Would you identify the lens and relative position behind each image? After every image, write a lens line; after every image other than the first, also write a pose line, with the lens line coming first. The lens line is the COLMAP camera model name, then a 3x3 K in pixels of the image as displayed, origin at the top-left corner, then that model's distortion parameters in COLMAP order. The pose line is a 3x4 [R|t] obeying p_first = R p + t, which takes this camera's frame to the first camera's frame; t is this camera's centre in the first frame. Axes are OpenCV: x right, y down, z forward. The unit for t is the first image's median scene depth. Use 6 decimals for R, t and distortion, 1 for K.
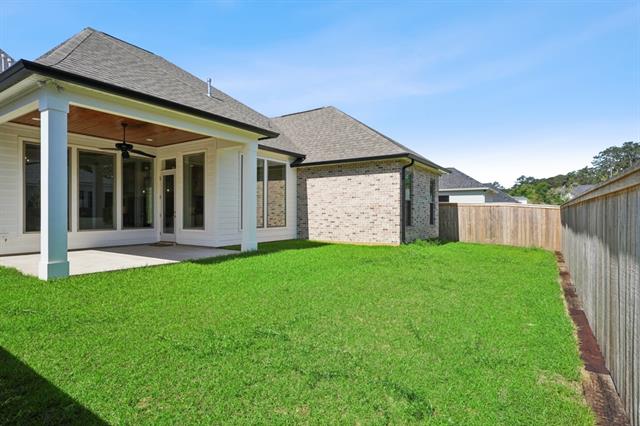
lens RADIAL K [[343.6, 0, 314.8], [0, 343.6, 212.8], [0, 0, 1]] dist [0.013255, -0.006457]
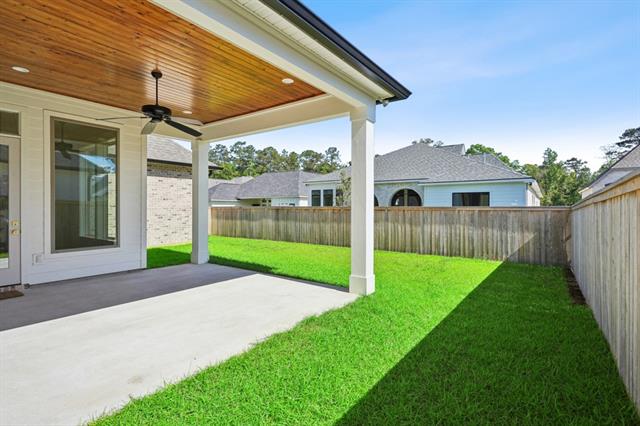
lens RADIAL K [[313.6, 0, 324.2], [0, 313.6, 207.3], [0, 0, 1]] dist [0.001871, 0.000576]
pose [[0.035000, -0.002140, 0.999385, -0.753979], [0.000414, 0.999998, 0.002127, -0.022425], [-0.999387, 0.000339, 0.035001, 0.489343]]
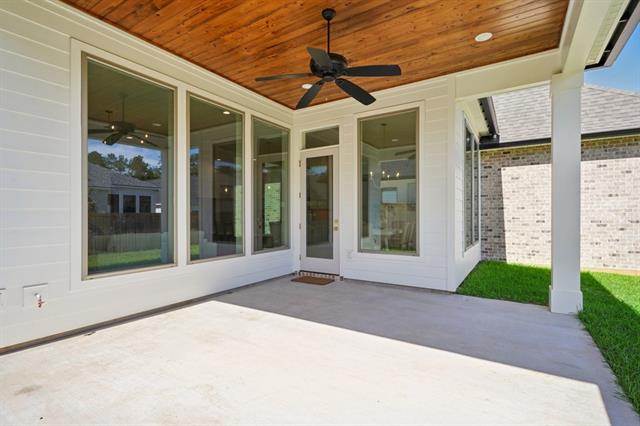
lens RADIAL K [[313.6, 0, 316.9], [0, 313.6, 214.6], [0, 0, 1]] dist [0.001871, 0.000576]
pose [[0.999968, -0.002349, 0.007655, -0.396104], [0.002358, 0.999997, -0.001184, -0.010916], [-0.007653, 0.001202, 0.999970, 0.436393]]
